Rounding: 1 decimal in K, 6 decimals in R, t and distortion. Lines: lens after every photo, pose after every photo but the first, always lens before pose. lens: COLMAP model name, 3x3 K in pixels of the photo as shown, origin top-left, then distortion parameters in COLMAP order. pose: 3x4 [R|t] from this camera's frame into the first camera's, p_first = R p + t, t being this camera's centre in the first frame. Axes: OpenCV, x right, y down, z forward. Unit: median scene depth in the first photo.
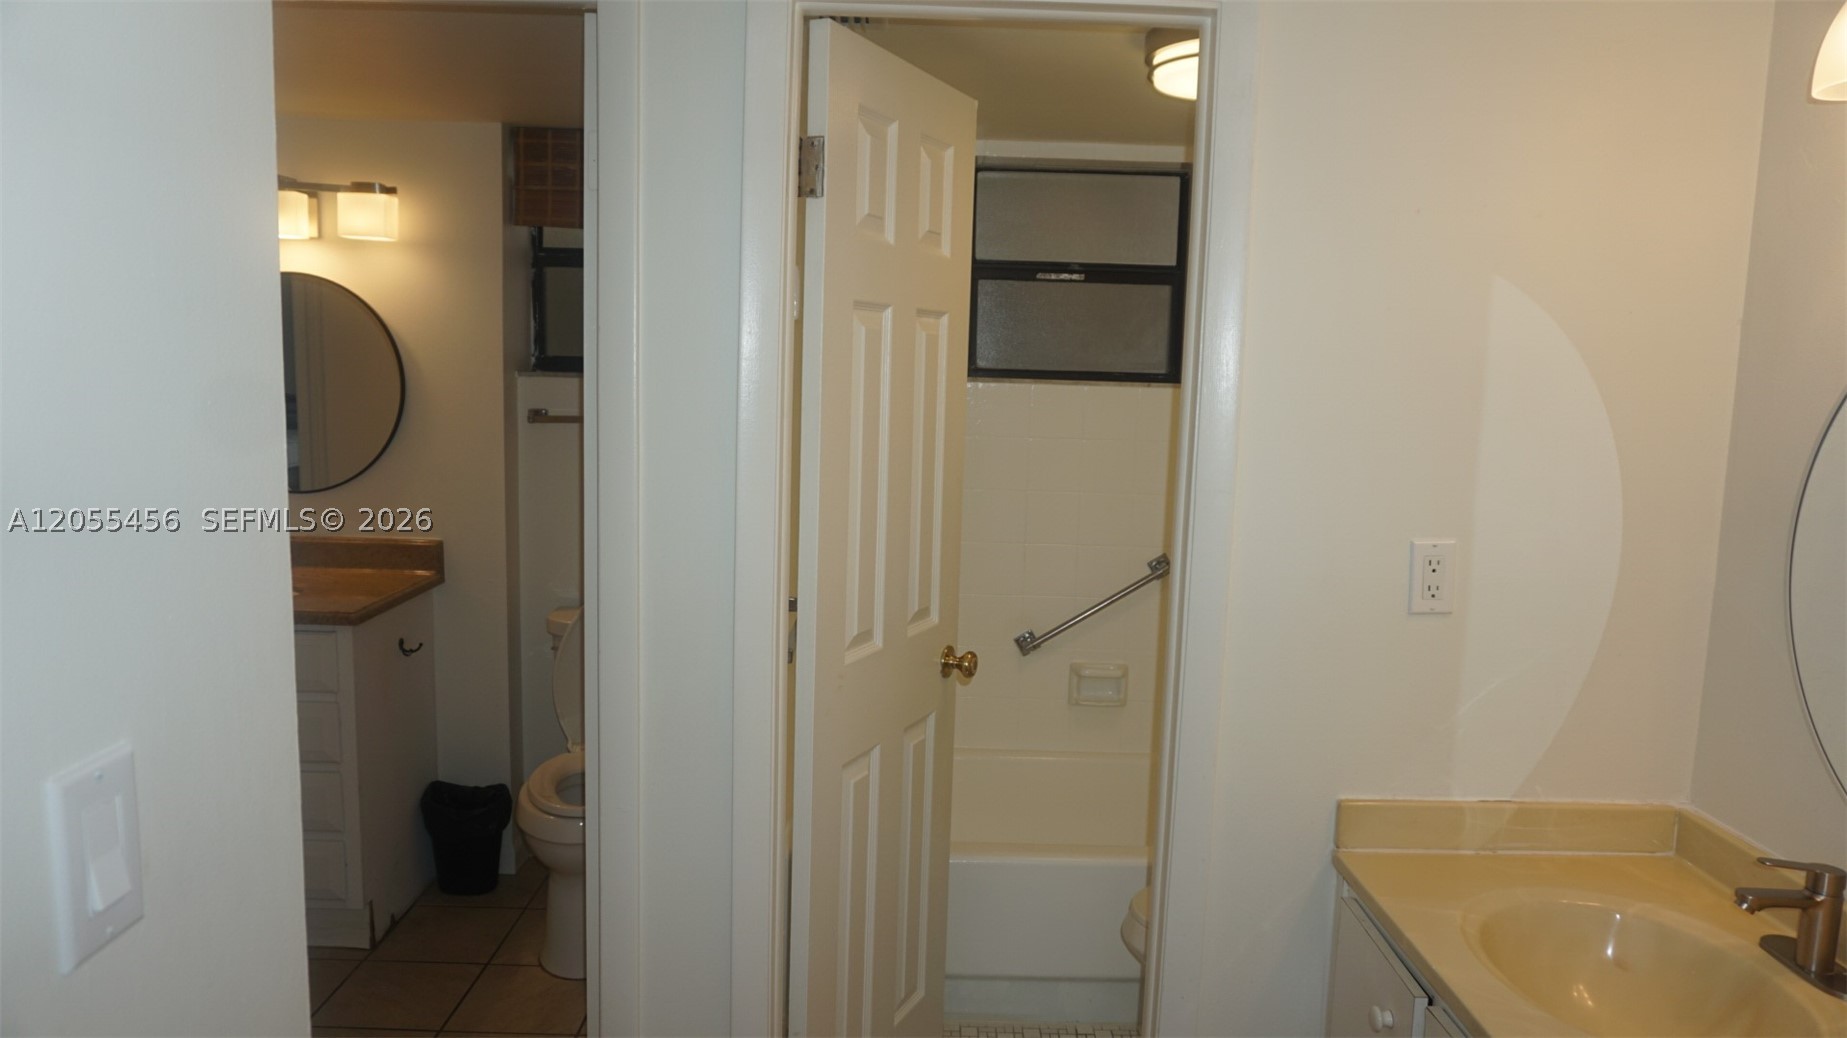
lens RADIAL K [[1226.1, 0, 922.5], [0, 1226.1, 502.8], [0, 0, 1]] dist [-0.054310, 0.035339]
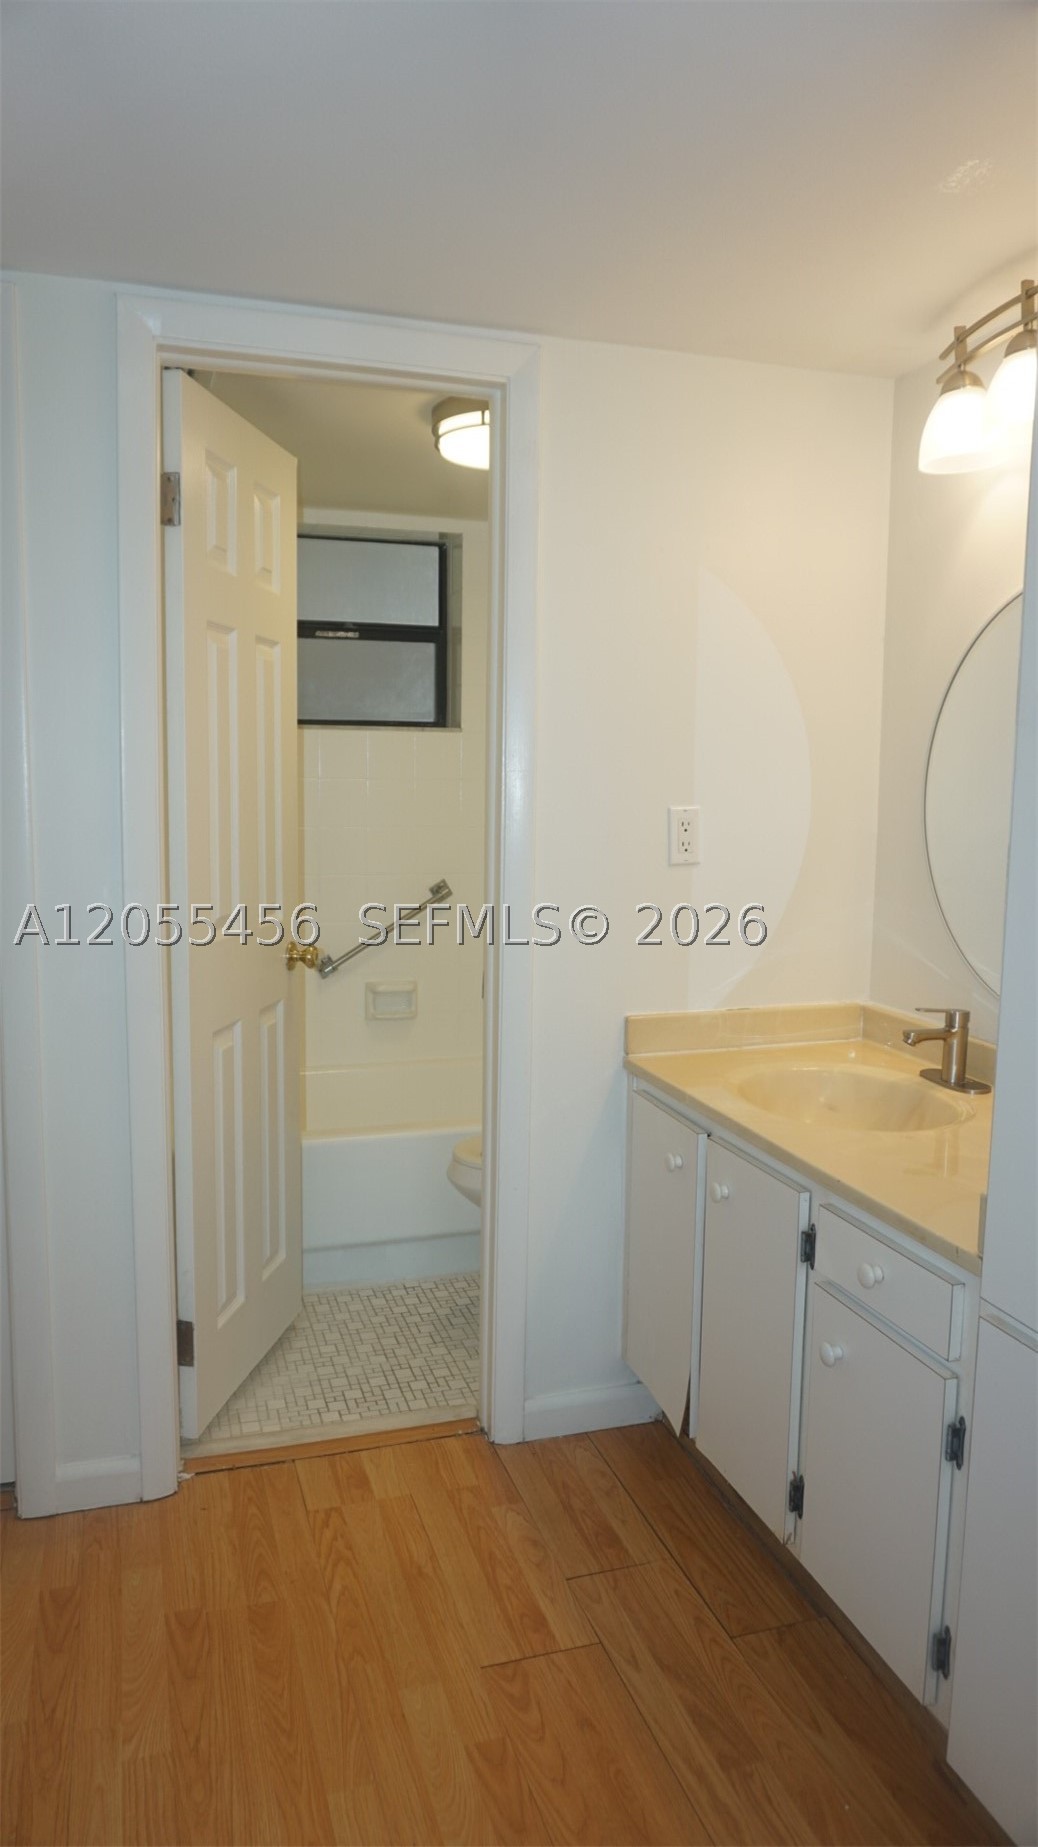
lens RADIAL K [[1234.4, 0, 511.5], [0, 1234.4, 922.6], [0, 0, 1]] dist [-0.053821, 0.045558]
pose [[0.953539, -0.057037, 0.295820, -0.134280], [0.054721, 0.998372, 0.016111, 0.109440], [-0.296257, 0.000826, 0.955108, -0.178066]]
